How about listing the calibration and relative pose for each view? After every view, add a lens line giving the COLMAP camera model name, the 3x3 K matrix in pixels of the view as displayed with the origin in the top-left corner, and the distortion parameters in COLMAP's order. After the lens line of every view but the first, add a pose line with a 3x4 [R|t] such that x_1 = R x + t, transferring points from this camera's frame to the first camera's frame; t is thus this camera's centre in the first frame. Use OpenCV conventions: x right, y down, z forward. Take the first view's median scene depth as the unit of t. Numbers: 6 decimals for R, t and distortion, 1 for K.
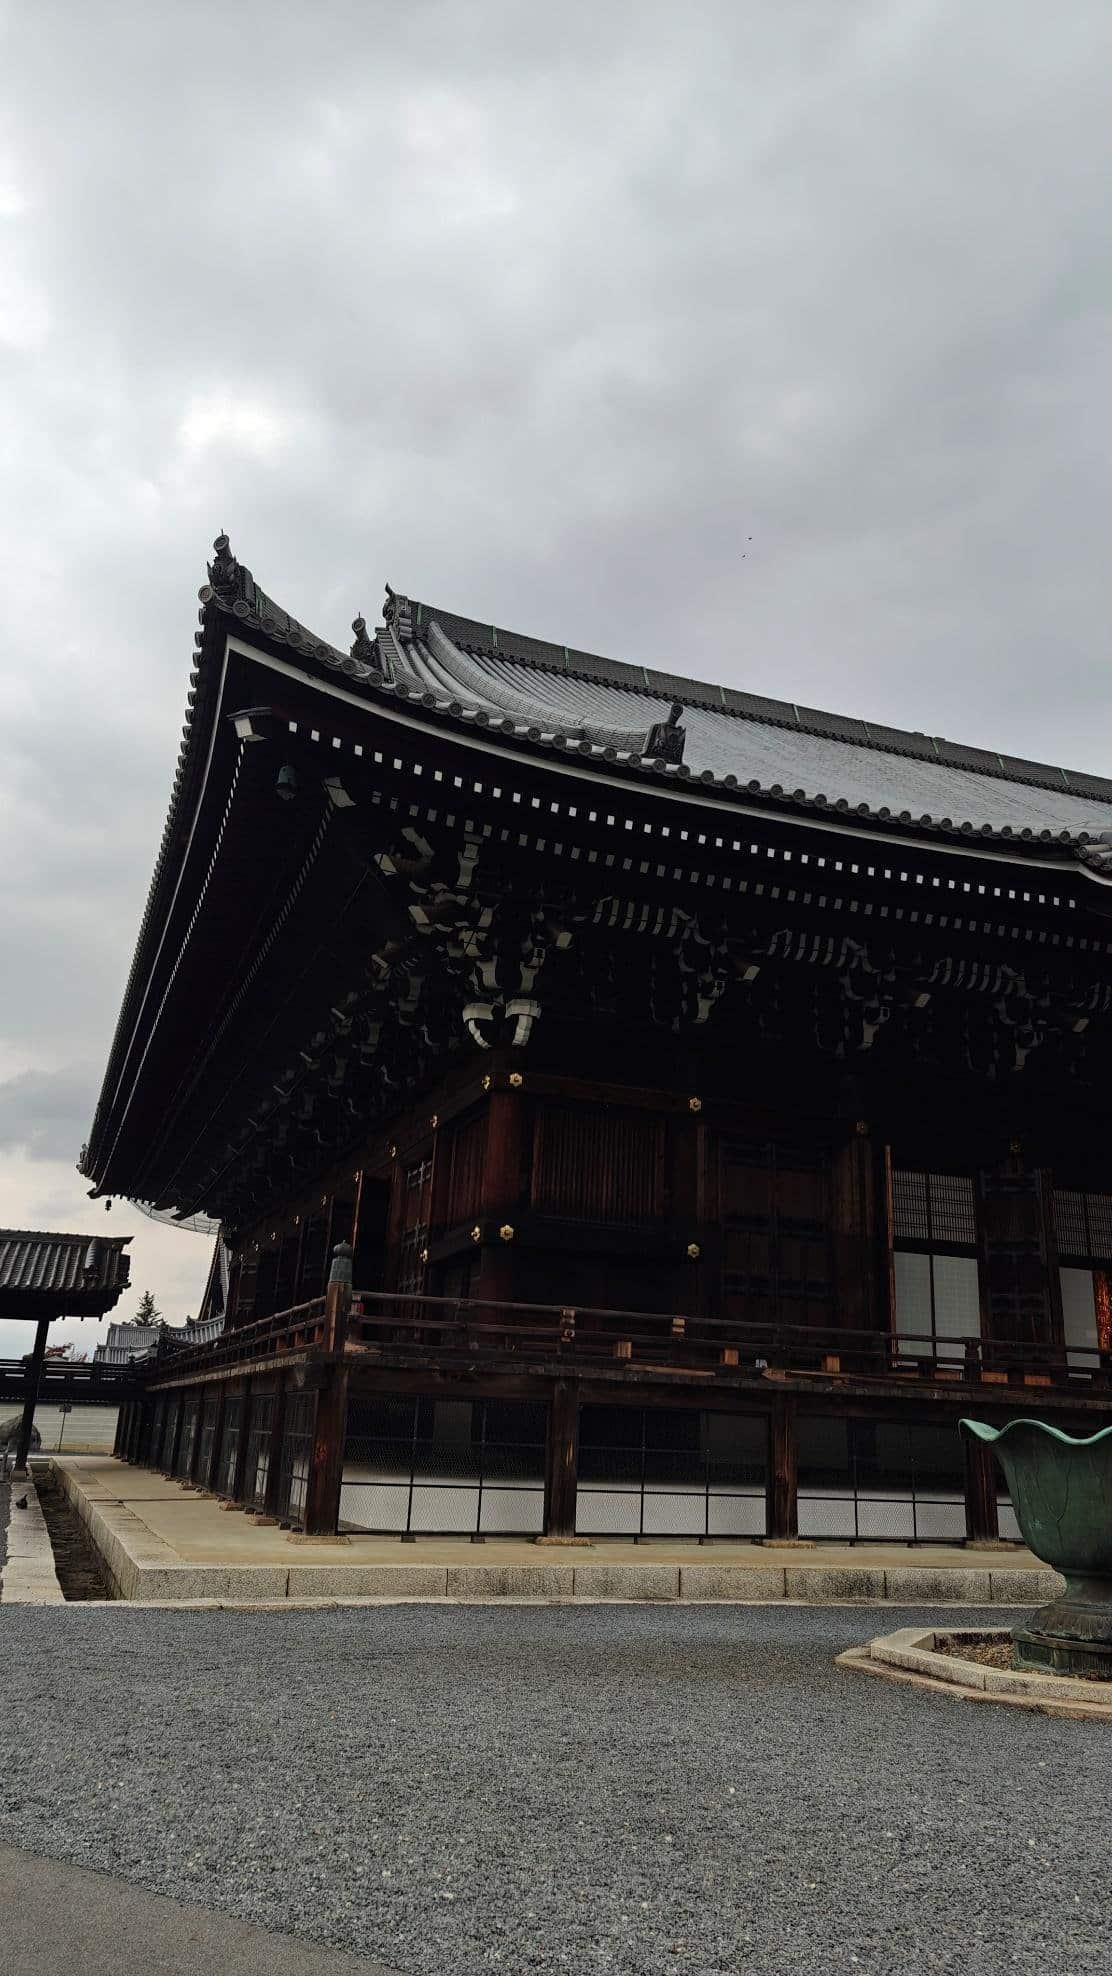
lens RADIAL K [[1361.5, 0, 548.4], [0, 1361.5, 994.3], [0, 0, 1]] dist [0.034883, -0.027371]
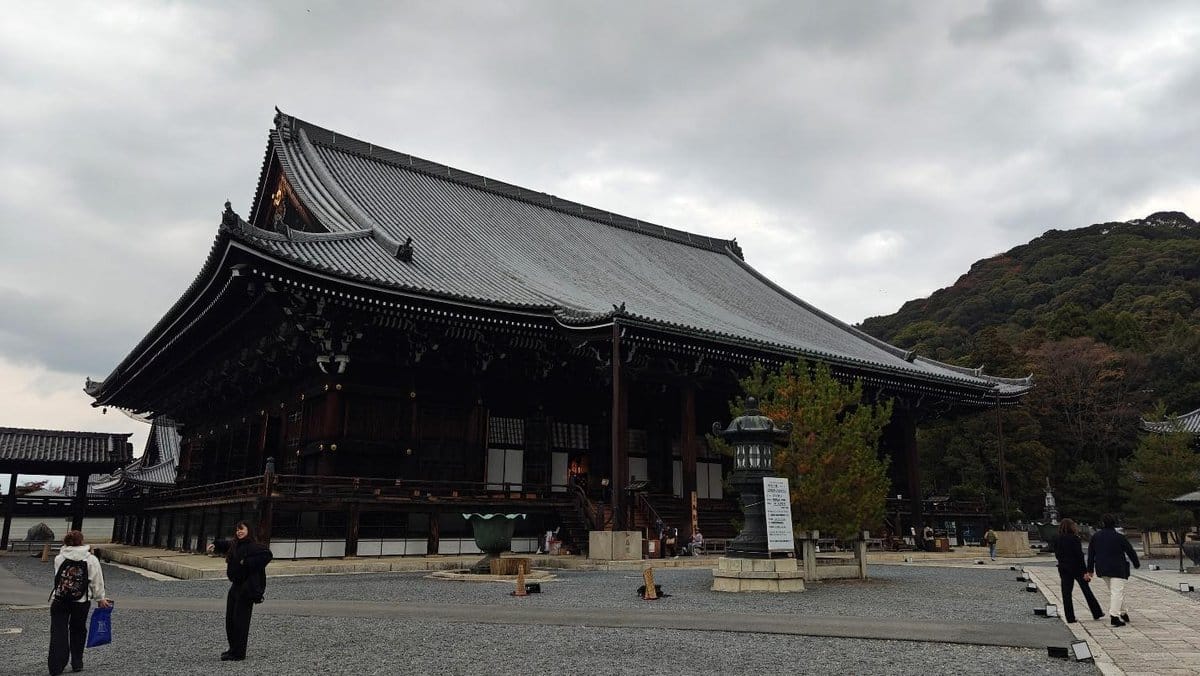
lens RADIAL K [[826.8, 0, 595.3], [0, 826.8, 340.2], [0, 0, 1]] dist [0.034883, -0.027371]
pose [[0.962430, 0.024456, 0.270427, 0.015635], [-0.050820, 0.994560, 0.090922, -0.187455], [-0.266732, -0.101249, 0.958437, -0.593977]]
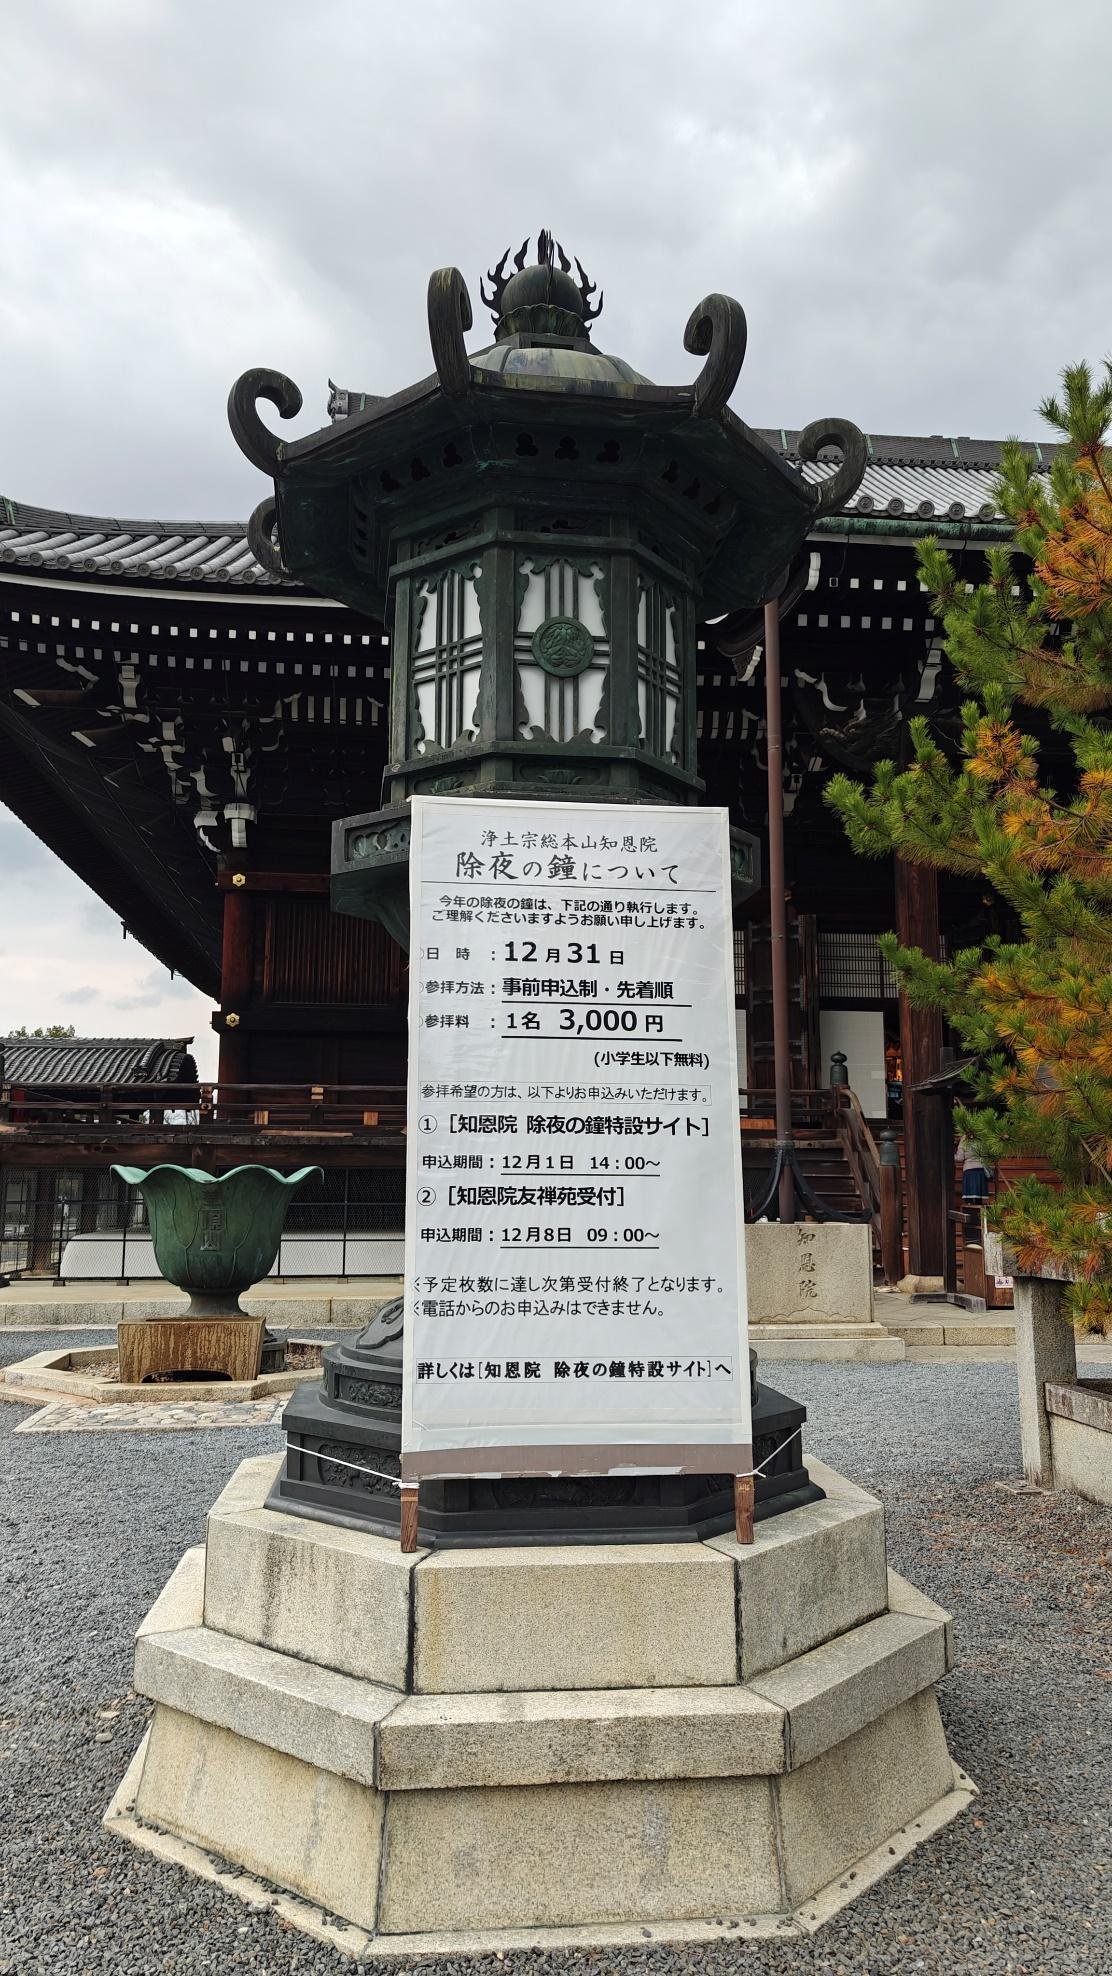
lens RADIAL K [[1361.5, 0, 530.0], [0, 1361.5, 992.0], [0, 0, 1]] dist [0.034883, -0.027371]
pose [[0.965400, -0.073753, -0.250128, 0.462928], [0.112486, 0.983124, 0.144268, 0.020729], [0.235267, -0.167412, 0.957404, 0.006702]]
